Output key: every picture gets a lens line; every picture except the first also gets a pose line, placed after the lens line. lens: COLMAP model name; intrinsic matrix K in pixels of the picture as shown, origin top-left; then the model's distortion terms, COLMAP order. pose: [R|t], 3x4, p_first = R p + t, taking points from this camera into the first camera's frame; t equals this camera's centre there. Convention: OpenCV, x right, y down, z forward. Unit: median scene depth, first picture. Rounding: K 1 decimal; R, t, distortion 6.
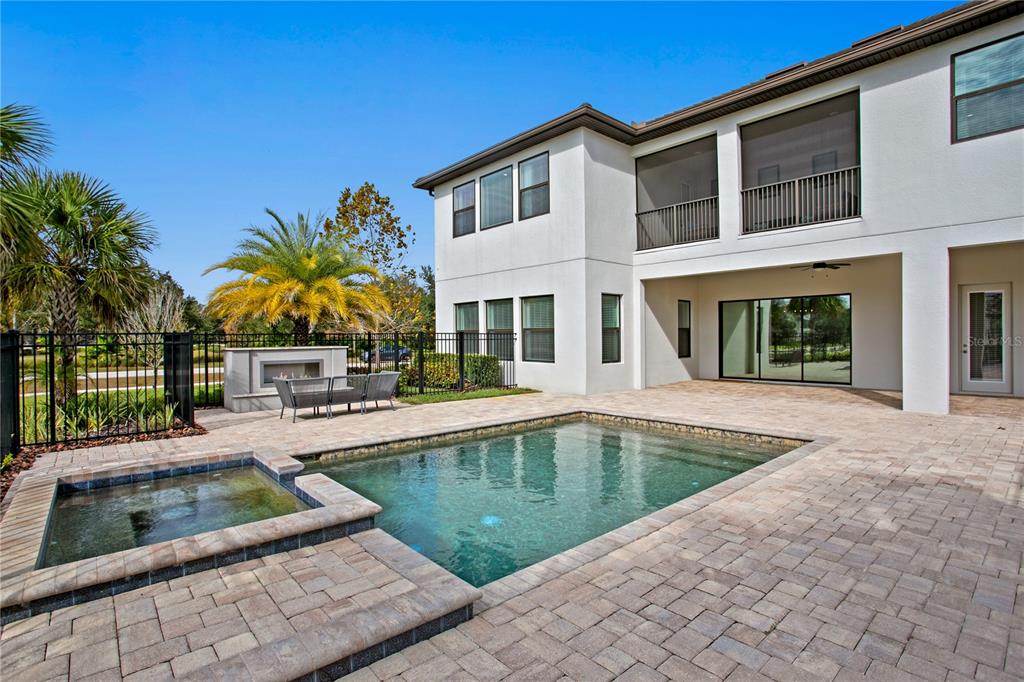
lens RADIAL K [[493.3, 0, 508.7], [0, 493.3, 341.5], [0, 0, 1]] dist [0.004594, -0.000055]
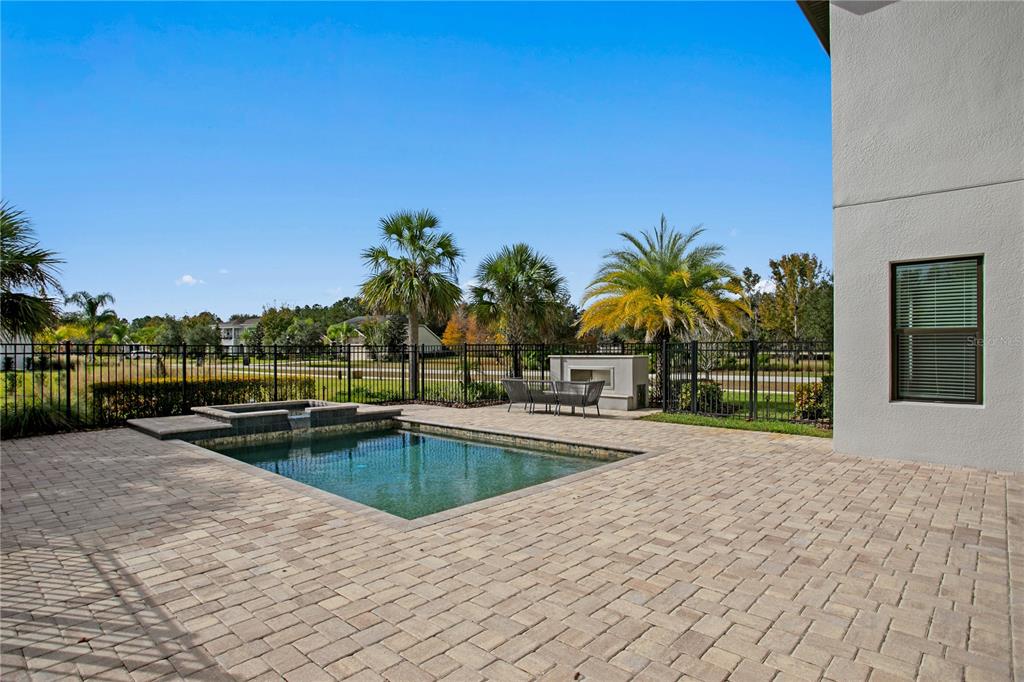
lens RADIAL K [[570.1, 0, 507.4], [0, 570.1, 352.7], [0, 0, 1]] dist [-0.022549, 0.005546]
pose [[0.083796, 0.010997, -0.996422, 1.011245], [0.002274, 0.999934, 0.011227, -0.013150], [0.996480, -0.003206, 0.083765, 0.783493]]
